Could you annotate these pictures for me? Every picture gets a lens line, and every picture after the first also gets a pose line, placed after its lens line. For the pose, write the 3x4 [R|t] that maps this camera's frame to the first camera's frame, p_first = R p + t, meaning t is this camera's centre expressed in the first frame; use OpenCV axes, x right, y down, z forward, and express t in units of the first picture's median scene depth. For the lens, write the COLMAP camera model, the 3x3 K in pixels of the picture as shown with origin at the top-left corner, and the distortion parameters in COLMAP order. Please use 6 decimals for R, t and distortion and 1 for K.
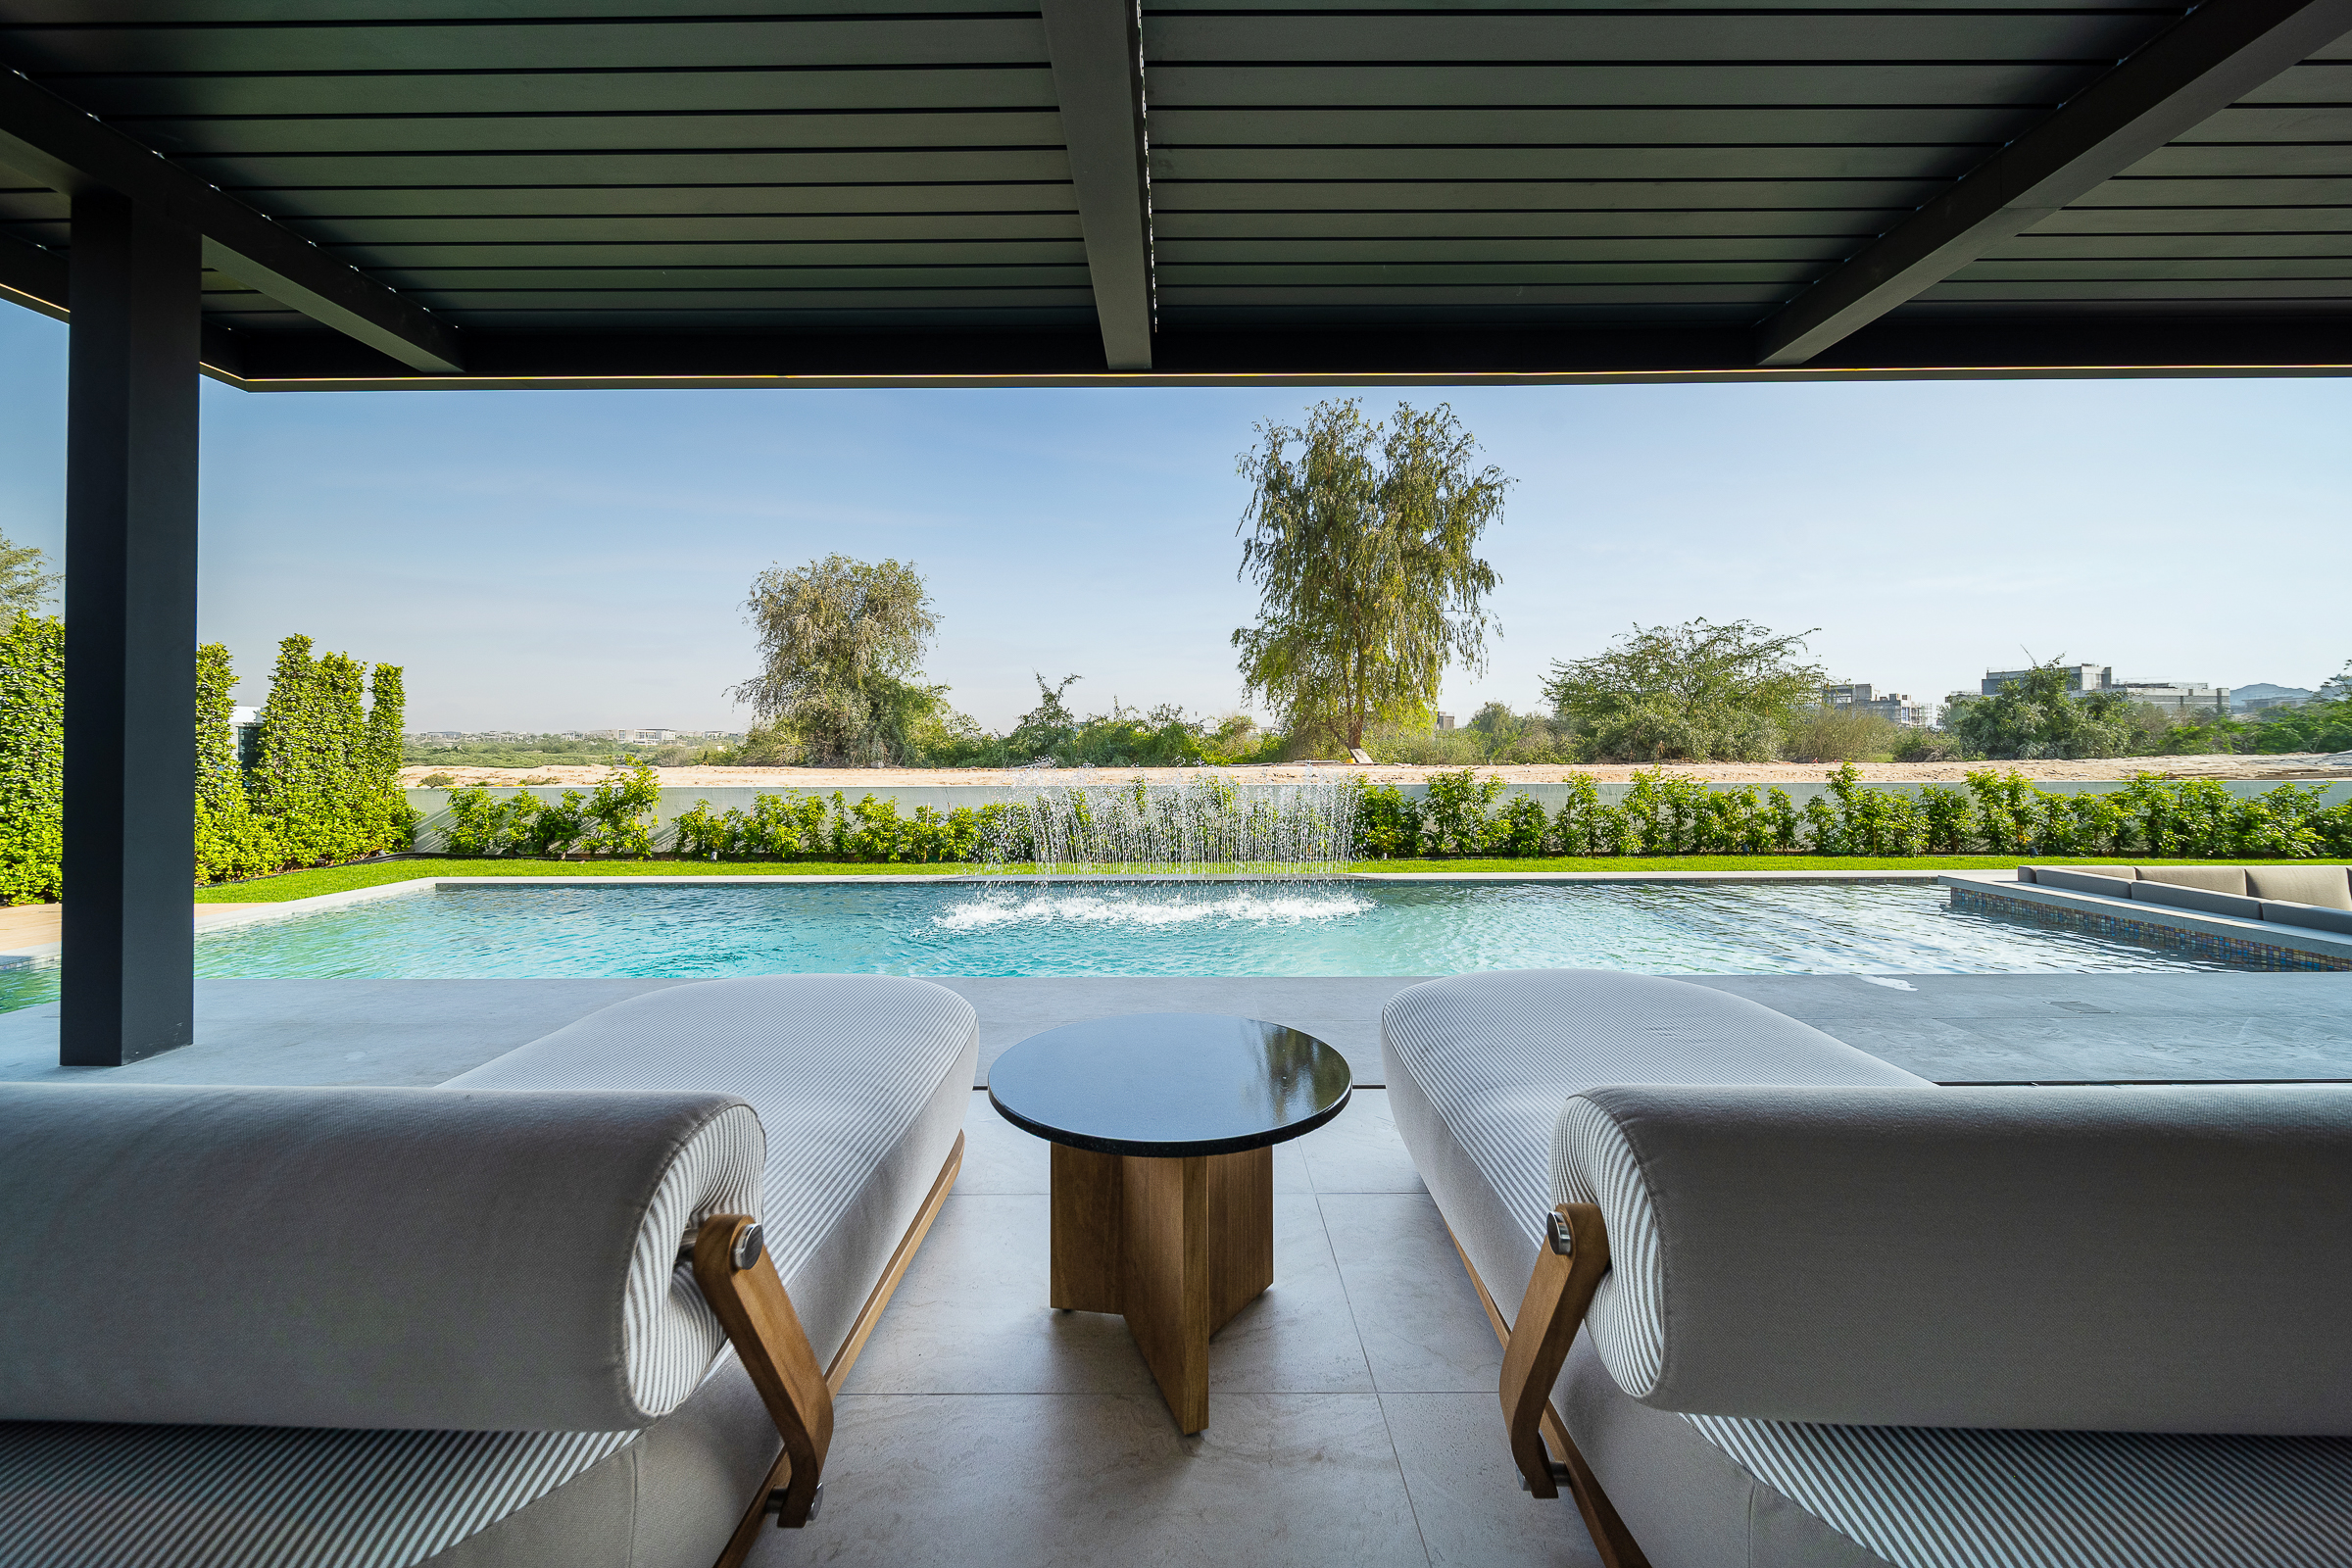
lens RADIAL K [[868.3, 0, 1154.0], [0, 868.3, 745.7], [0, 0, 1]] dist [0.000855, -0.000072]
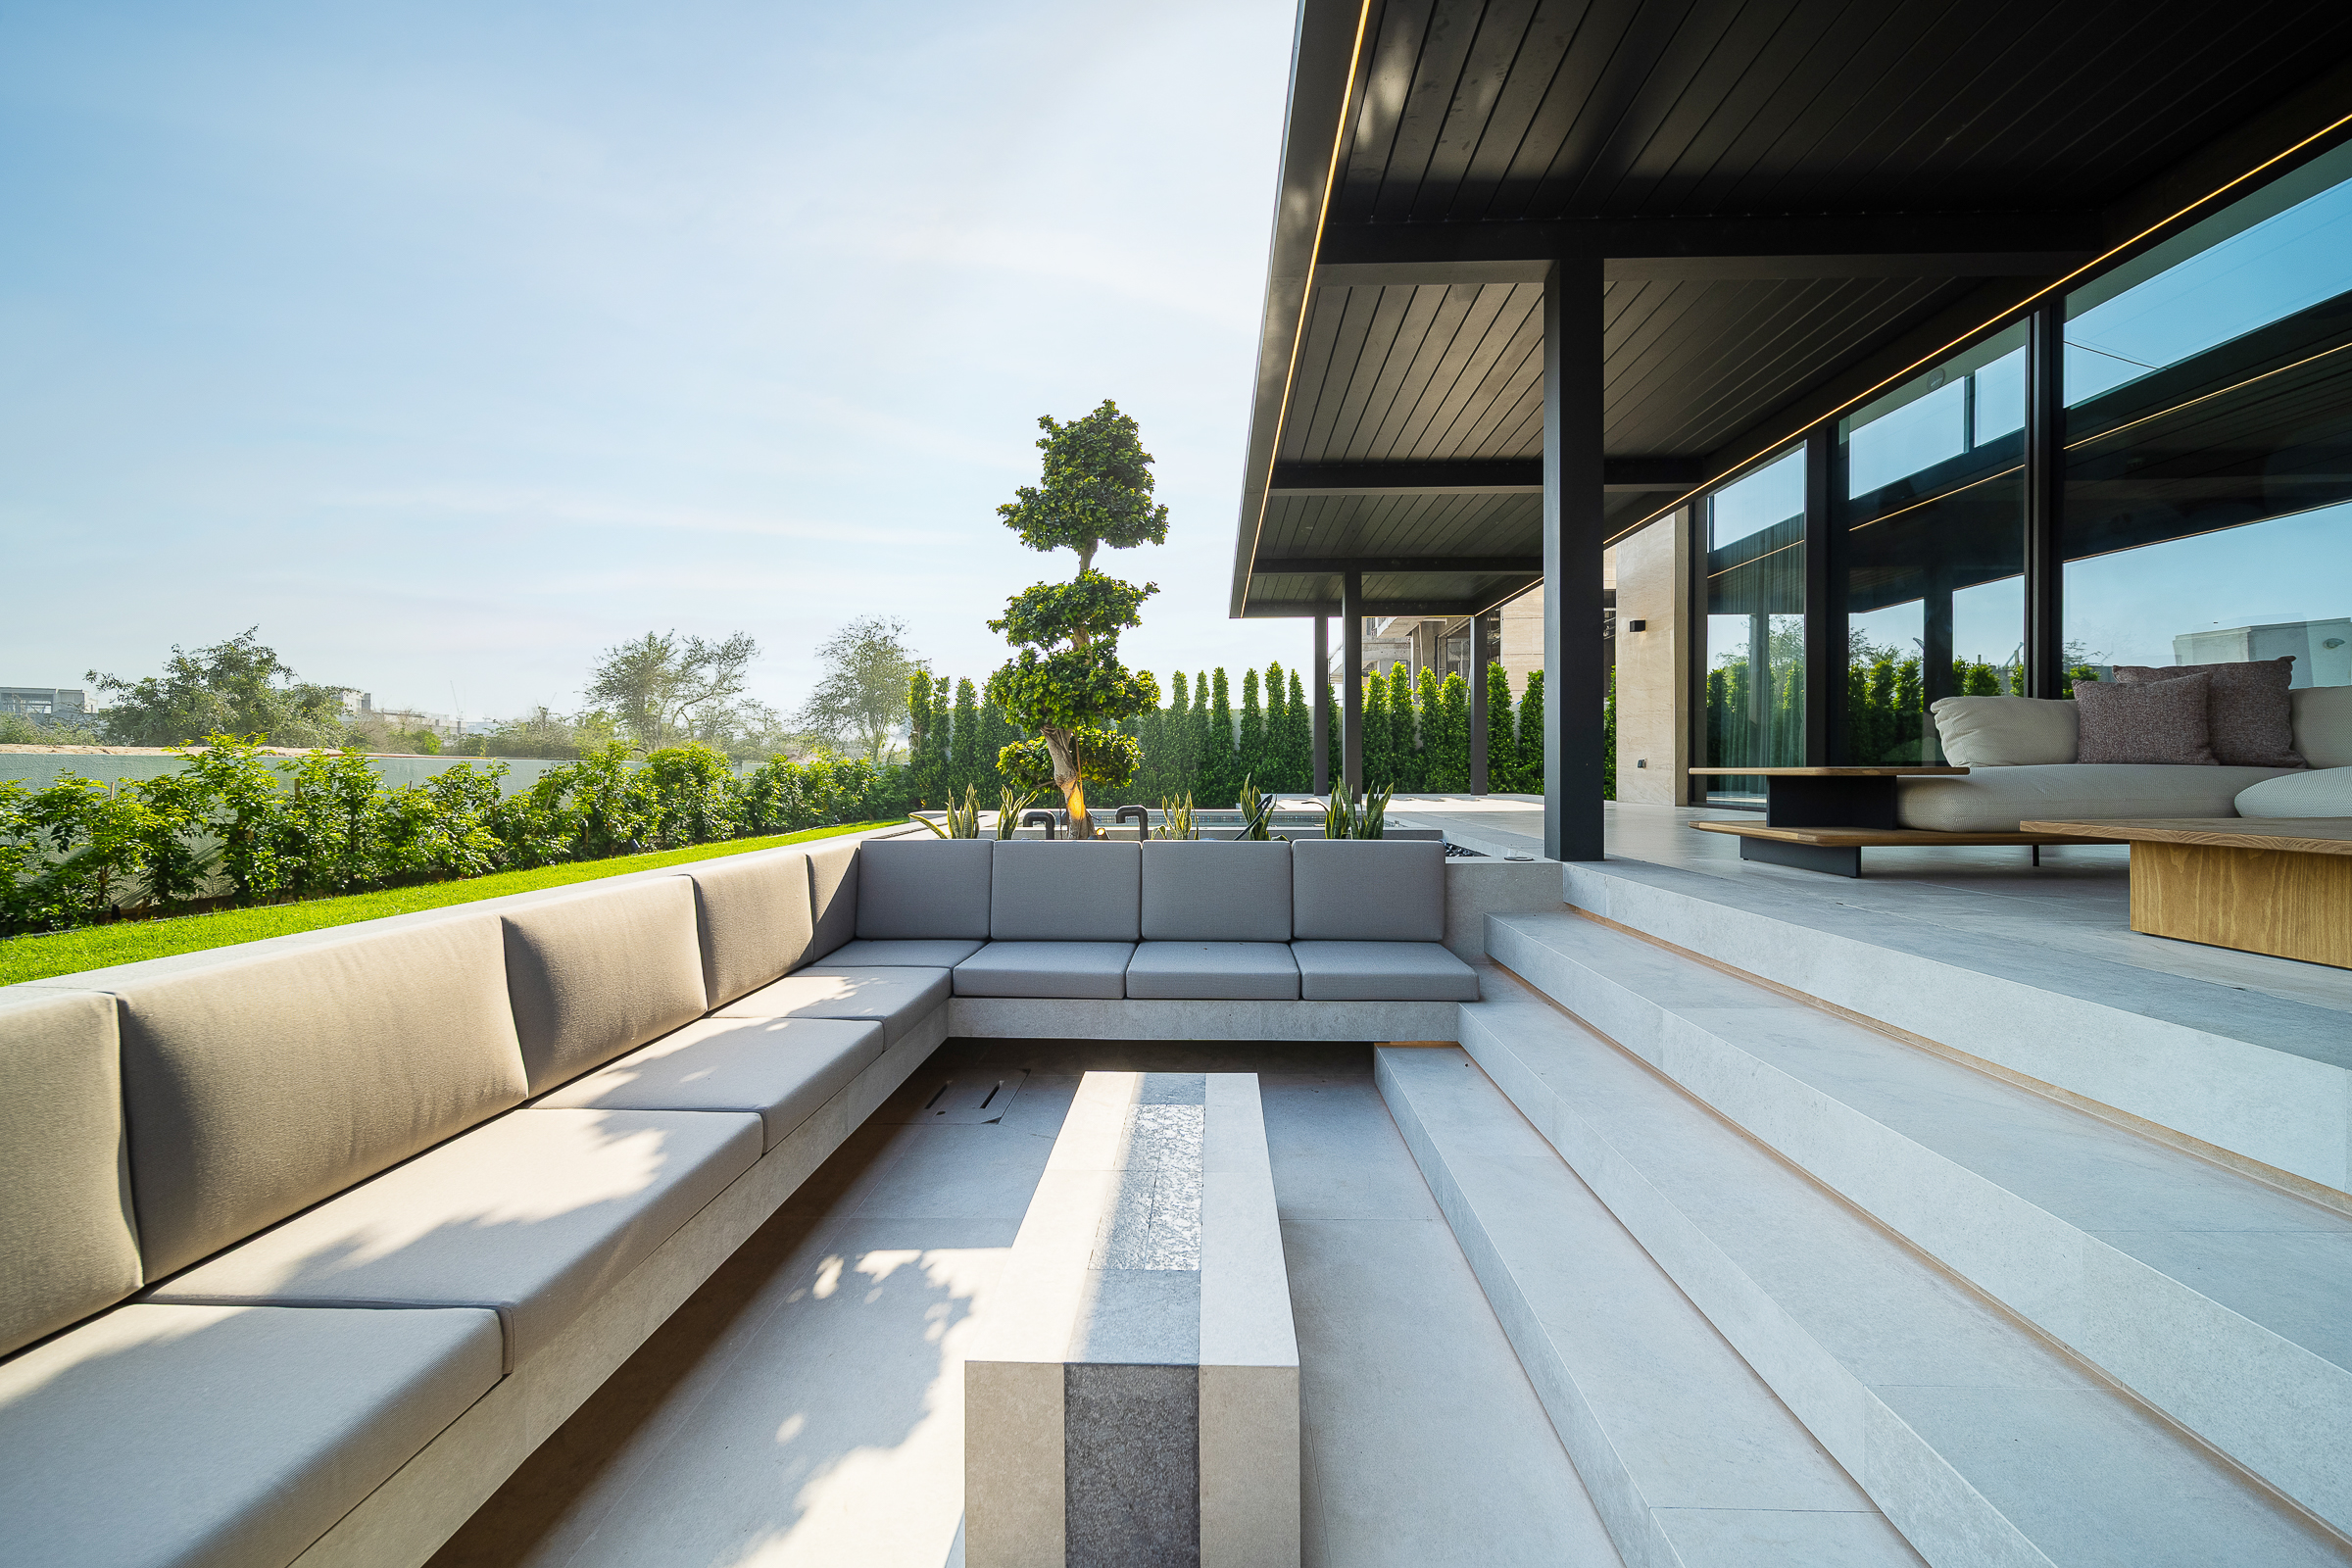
lens RADIAL K [[868.3, 0, 1182.5], [0, 868.3, 782.8], [0, 0, 1]] dist [0.000855, -0.000072]
pose [[-0.004839, -0.005885, 0.999971, 0.651395], [-0.000077, 0.999983, 0.005884, 0.054923], [-0.999988, -0.000048, -0.004840, 0.464691]]
